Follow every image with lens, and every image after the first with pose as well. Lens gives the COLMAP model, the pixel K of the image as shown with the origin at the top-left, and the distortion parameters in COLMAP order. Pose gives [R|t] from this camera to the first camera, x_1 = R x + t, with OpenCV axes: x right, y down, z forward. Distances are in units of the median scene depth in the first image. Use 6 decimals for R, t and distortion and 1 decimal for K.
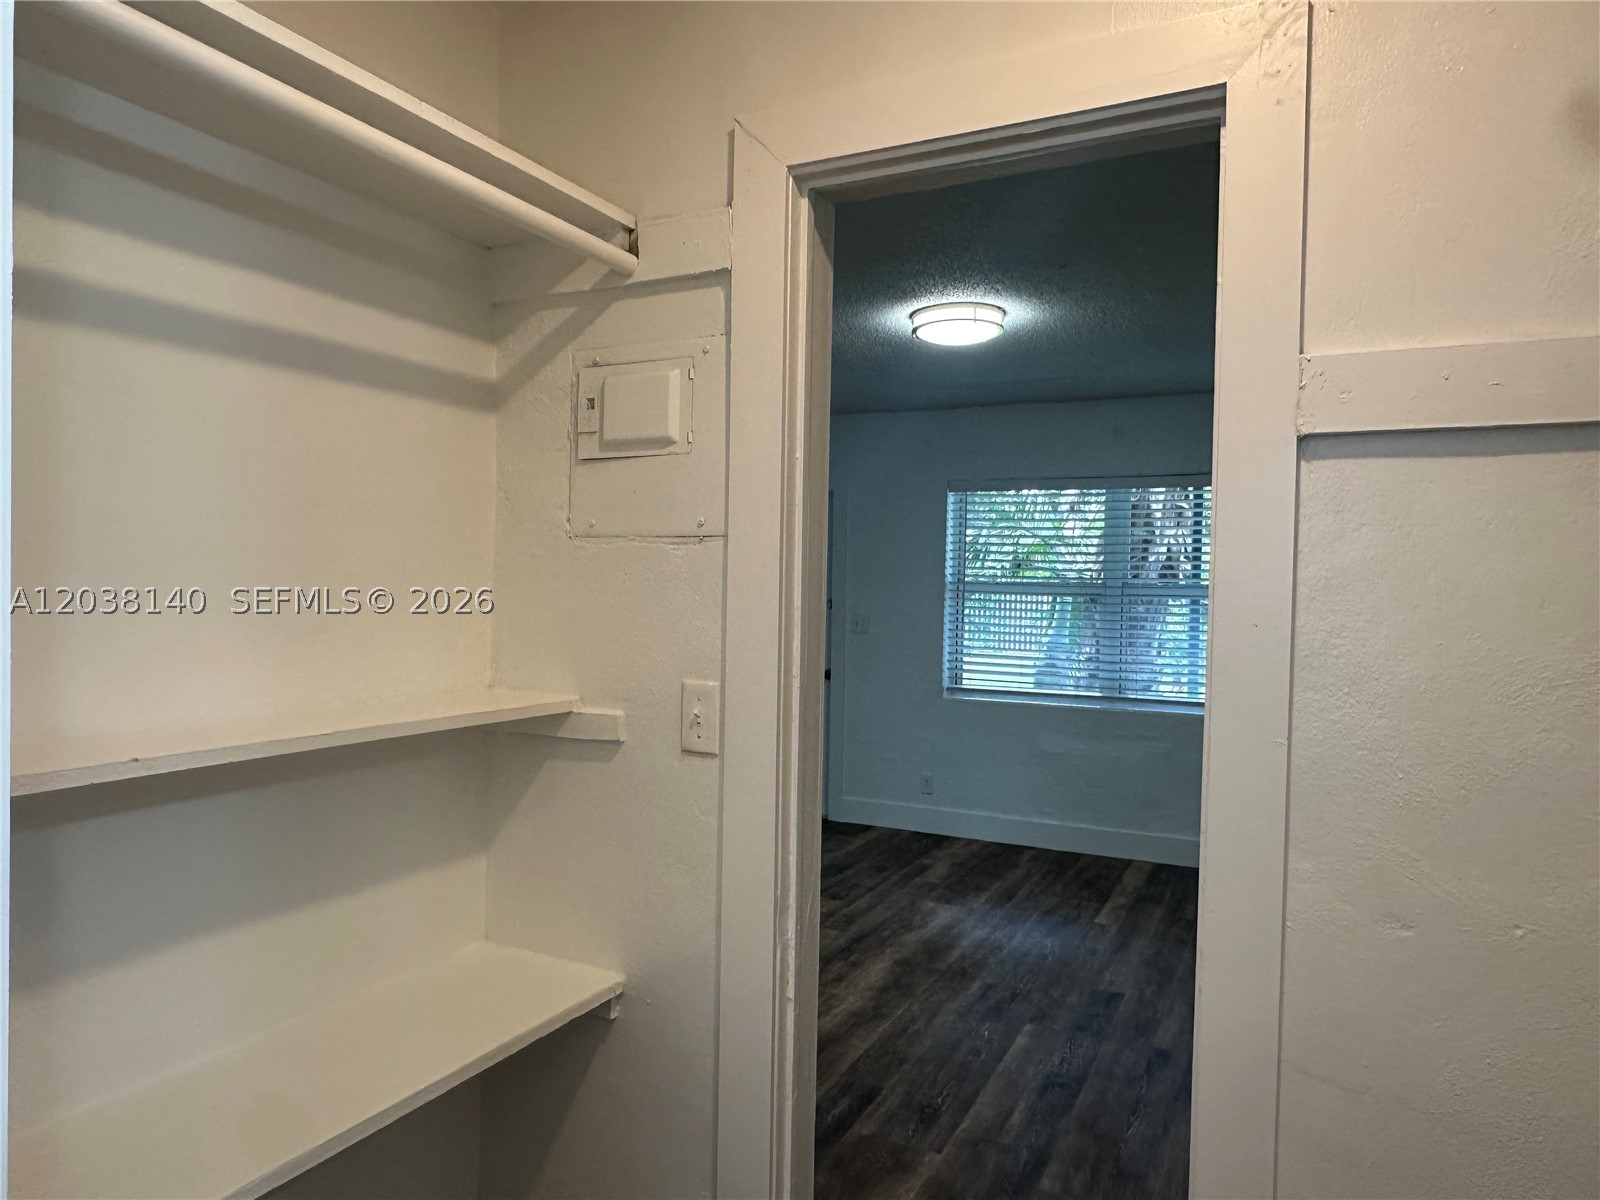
lens RADIAL K [[1064.6, 0, 787.2], [0, 1064.6, 616.4], [0, 0, 1]] dist [-0.000804, 0.001511]
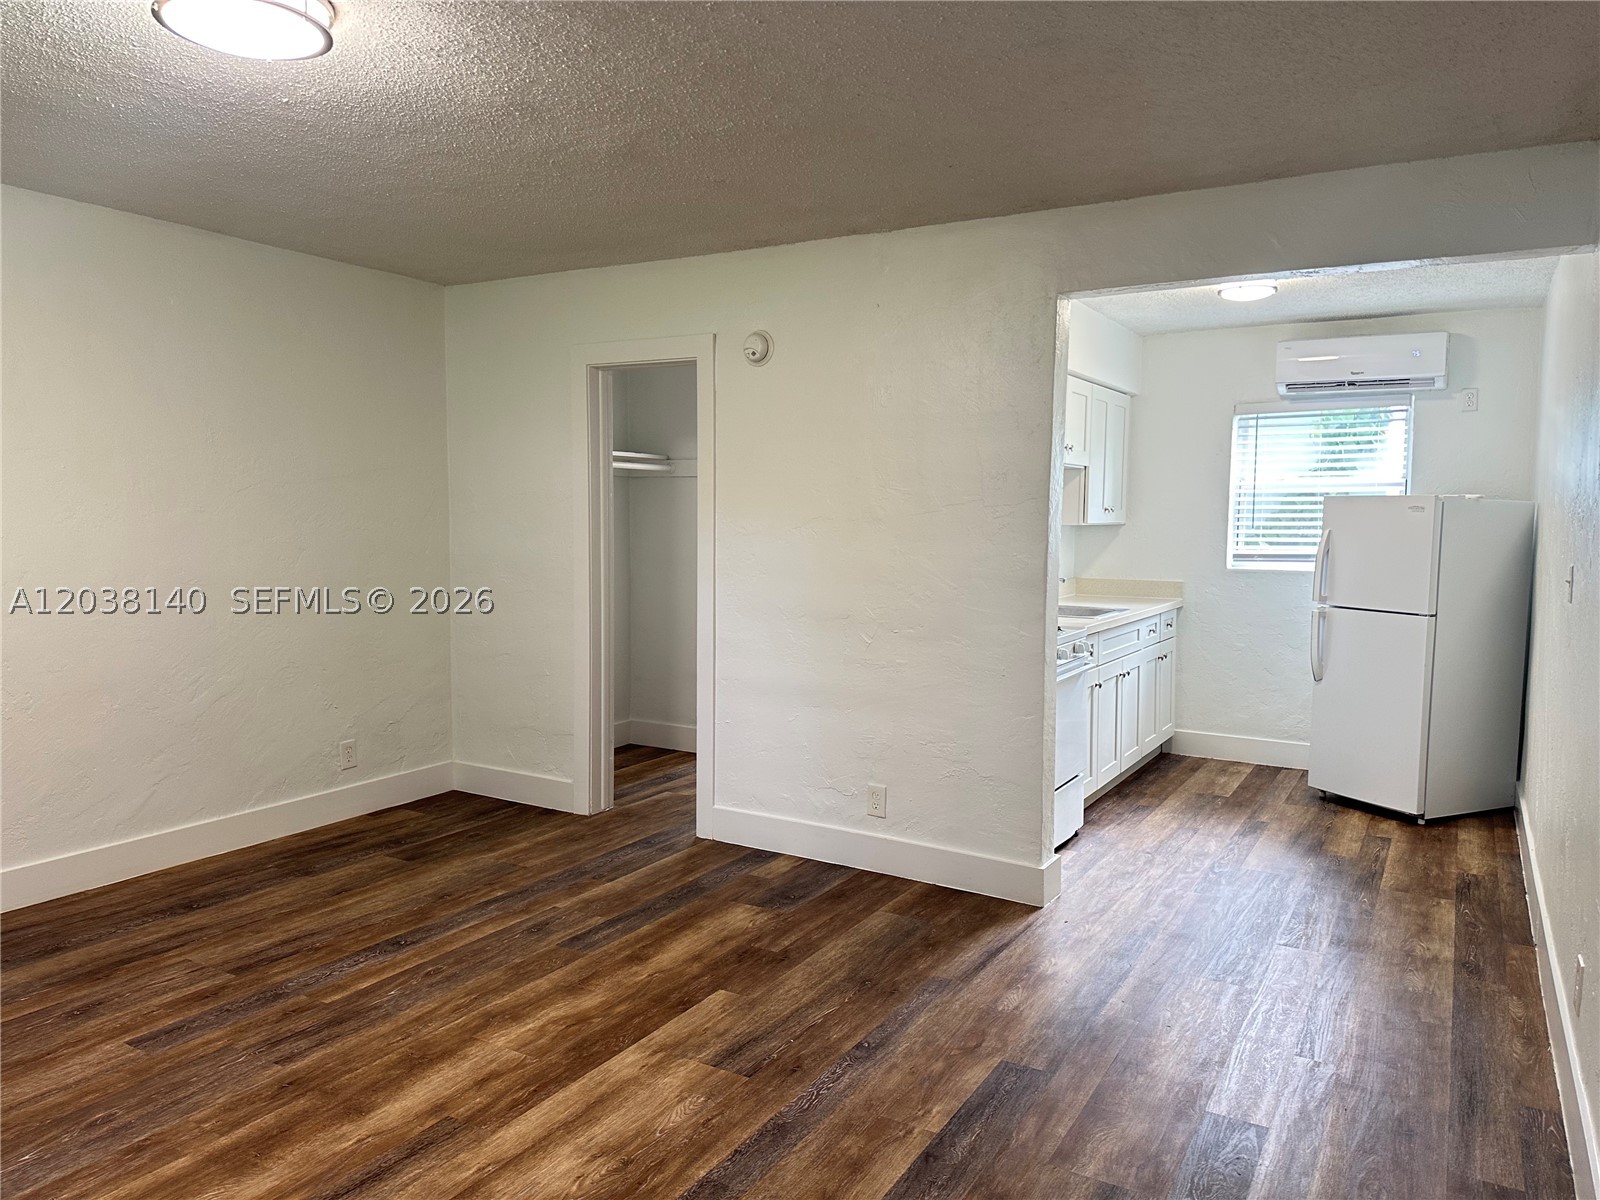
lens RADIAL K [[1125.1, 0, 809.6], [0, 1125.1, 588.0], [0, 0, 1]] dist [0.050194, -0.065283]
pose [[-0.997149, -0.034804, 0.066954, -0.191875], [-0.028559, 0.995343, 0.092068, -0.043064], [-0.069846, 0.089893, -0.993499, 1.668328]]
